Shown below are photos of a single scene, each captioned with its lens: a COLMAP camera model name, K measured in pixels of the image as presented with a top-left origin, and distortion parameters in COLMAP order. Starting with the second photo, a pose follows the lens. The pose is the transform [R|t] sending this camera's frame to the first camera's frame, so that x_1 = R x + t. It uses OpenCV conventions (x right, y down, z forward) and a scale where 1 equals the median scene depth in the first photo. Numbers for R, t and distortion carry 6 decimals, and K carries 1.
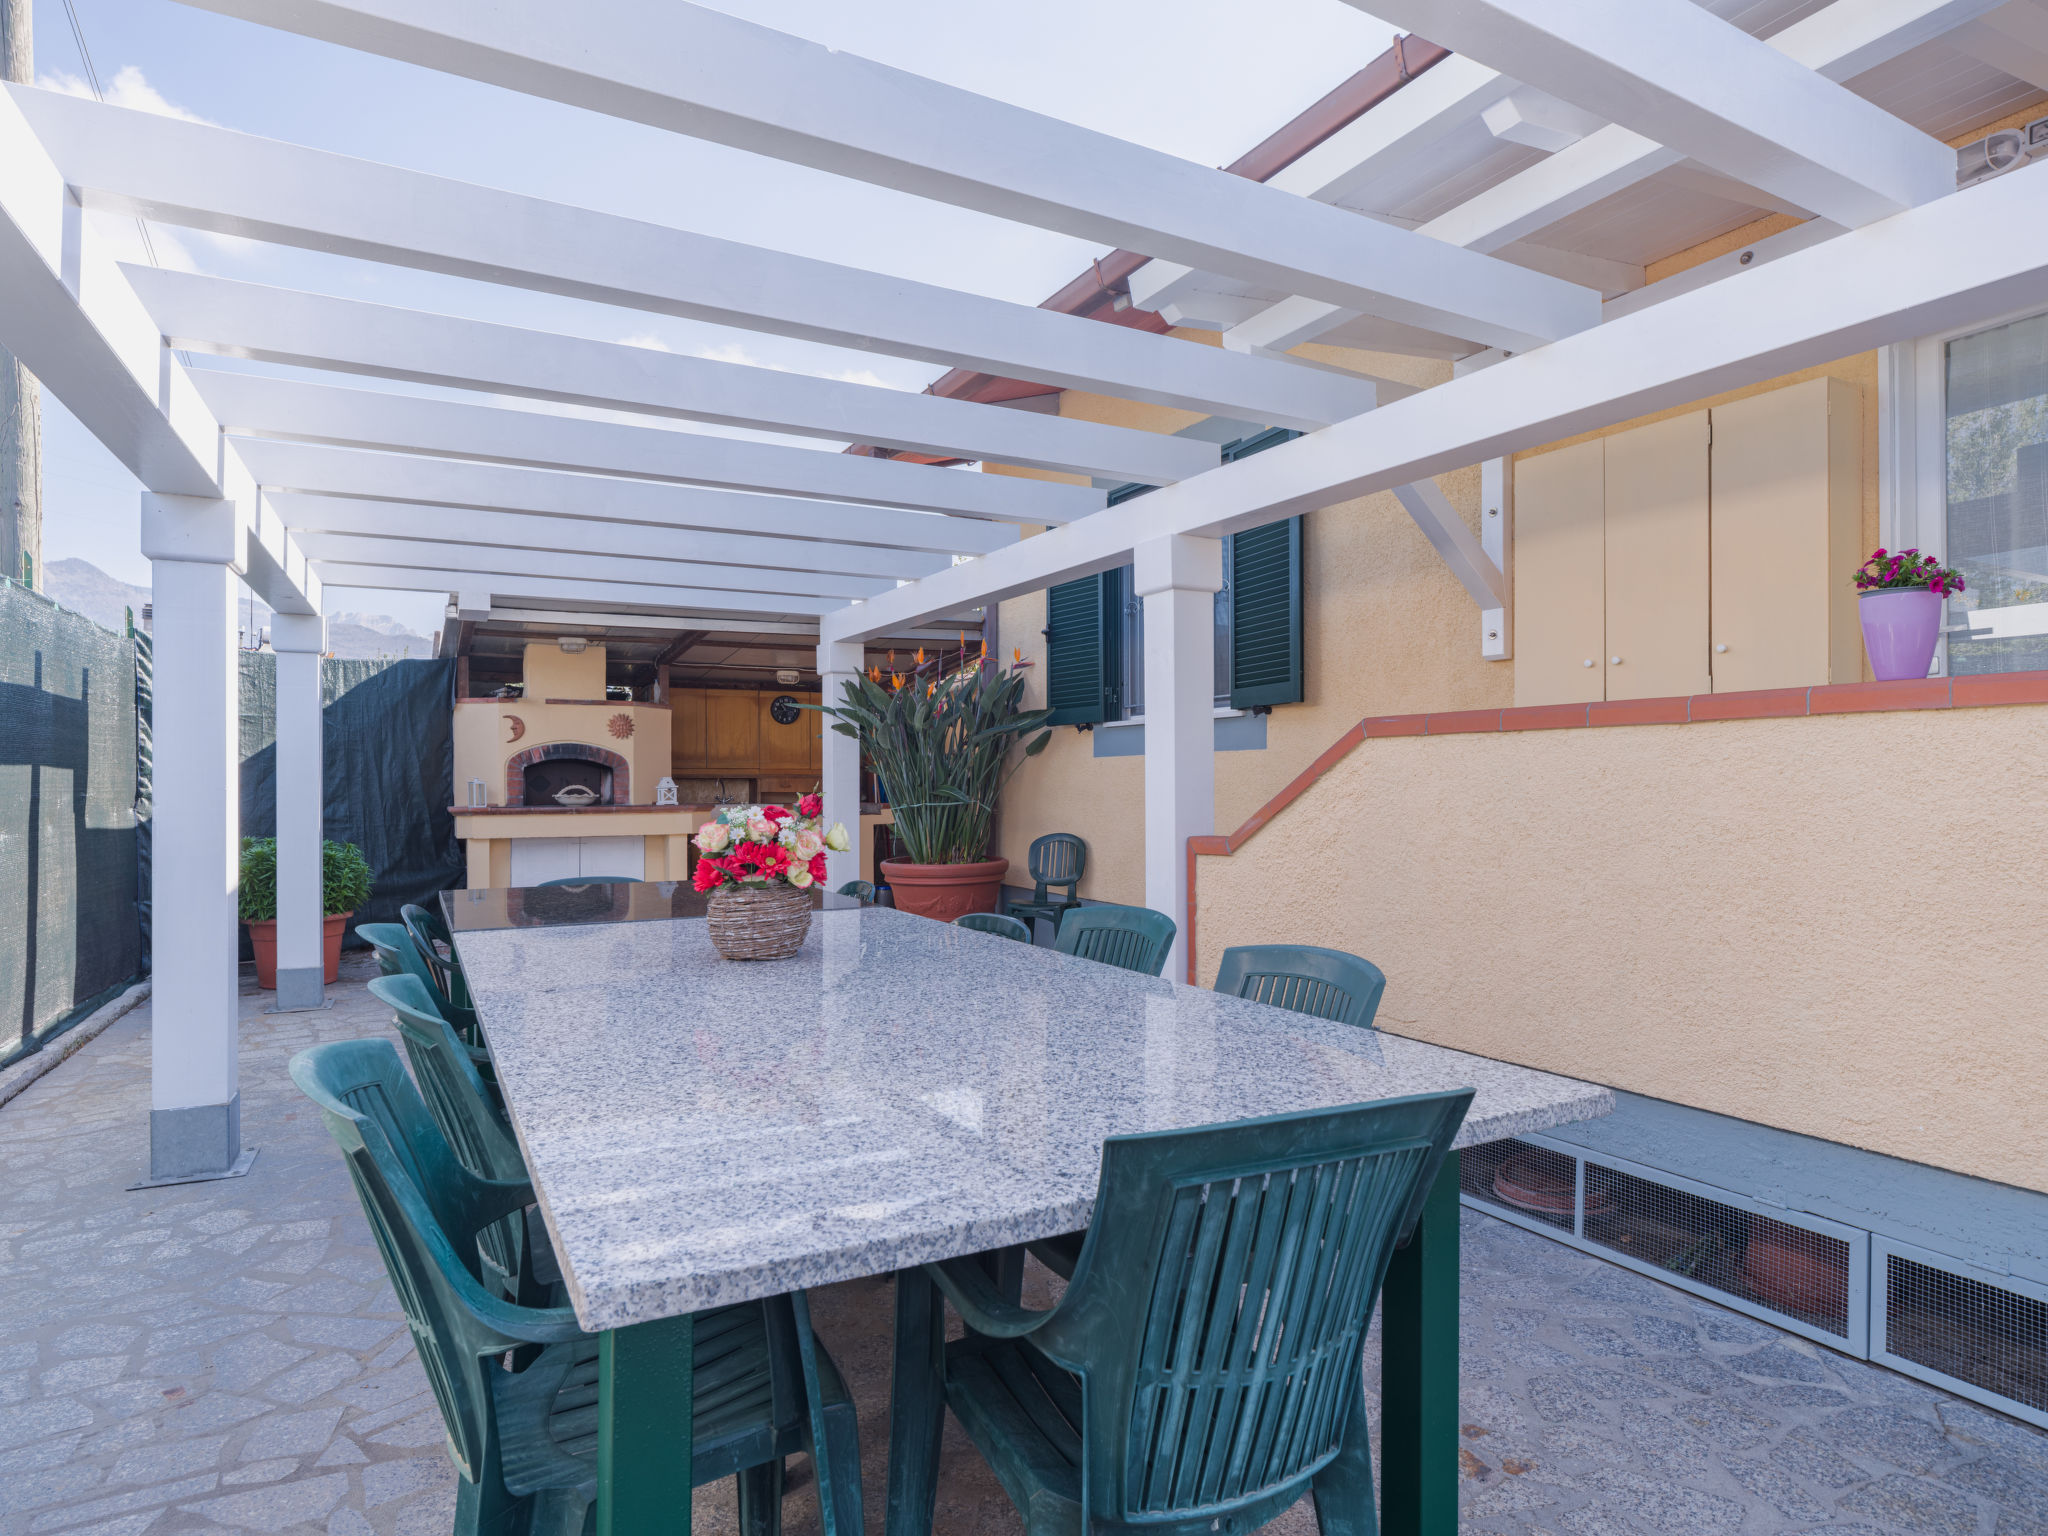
lens RADIAL K [[1134.3, 0, 1026.7], [0, 1134.3, 774.9], [0, 0, 1]] dist [-0.000951, -0.000094]
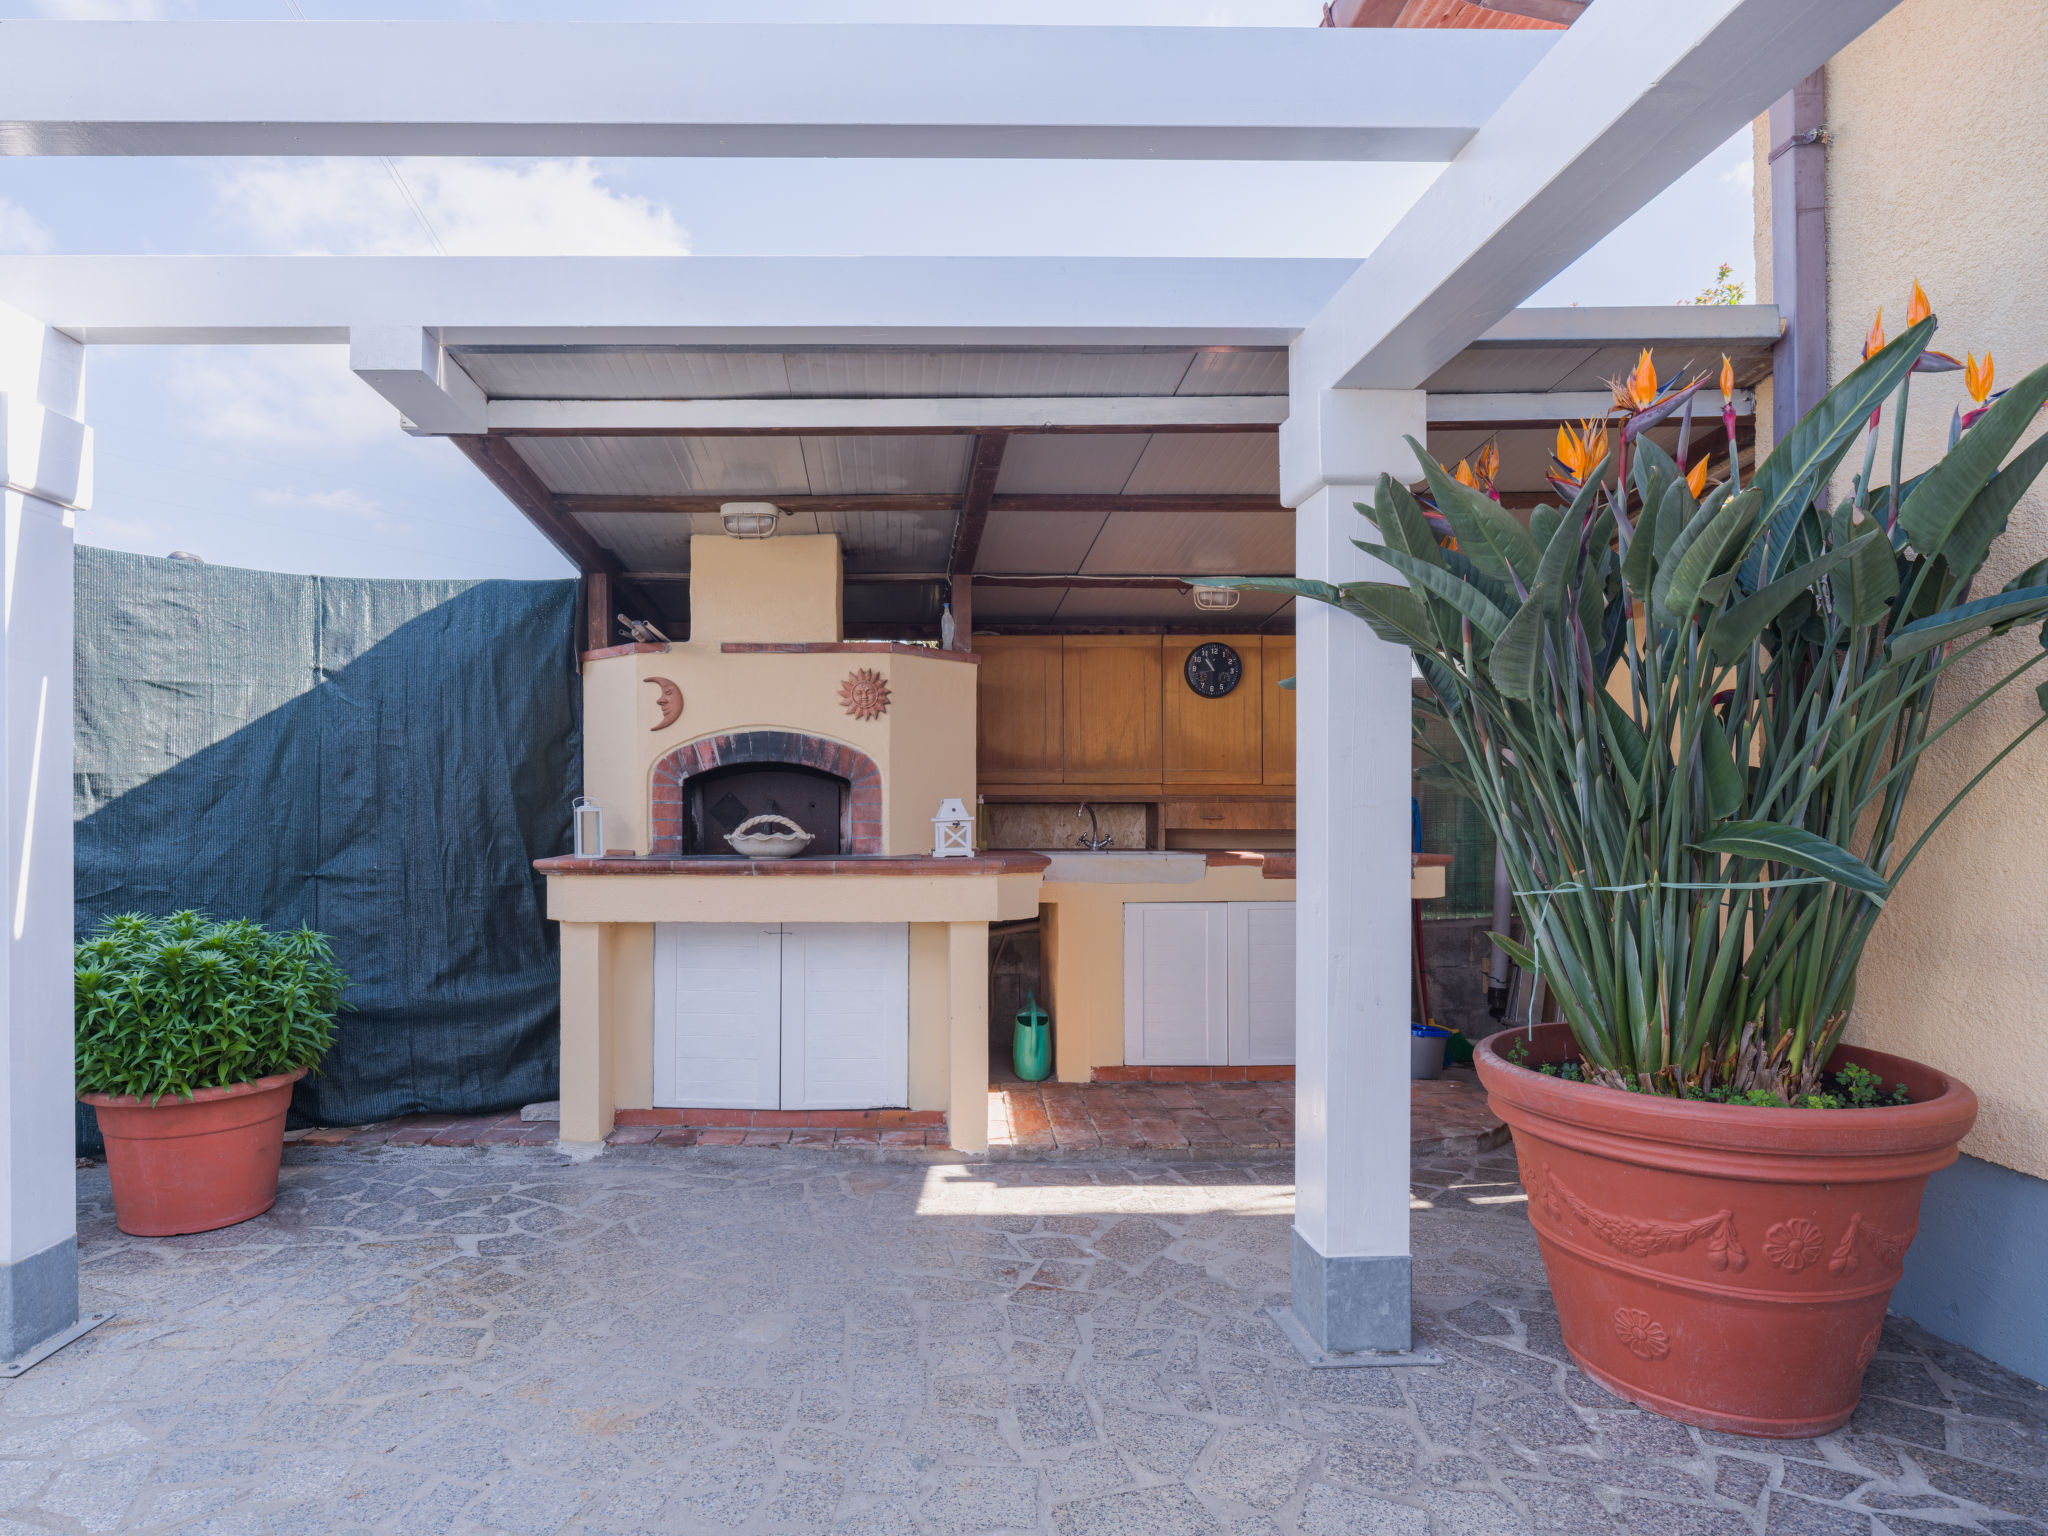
lens RADIAL K [[825.9, 0, 1025.0], [0, 825.9, 808.4], [0, 0, 1]] dist [-0.001291, -0.000045]
pose [[0.888650, 0.001617, -0.458583, -0.135632], [0.000398, 0.999991, 0.004298, 0.004689], [0.458586, -0.004002, 0.888641, 0.730426]]
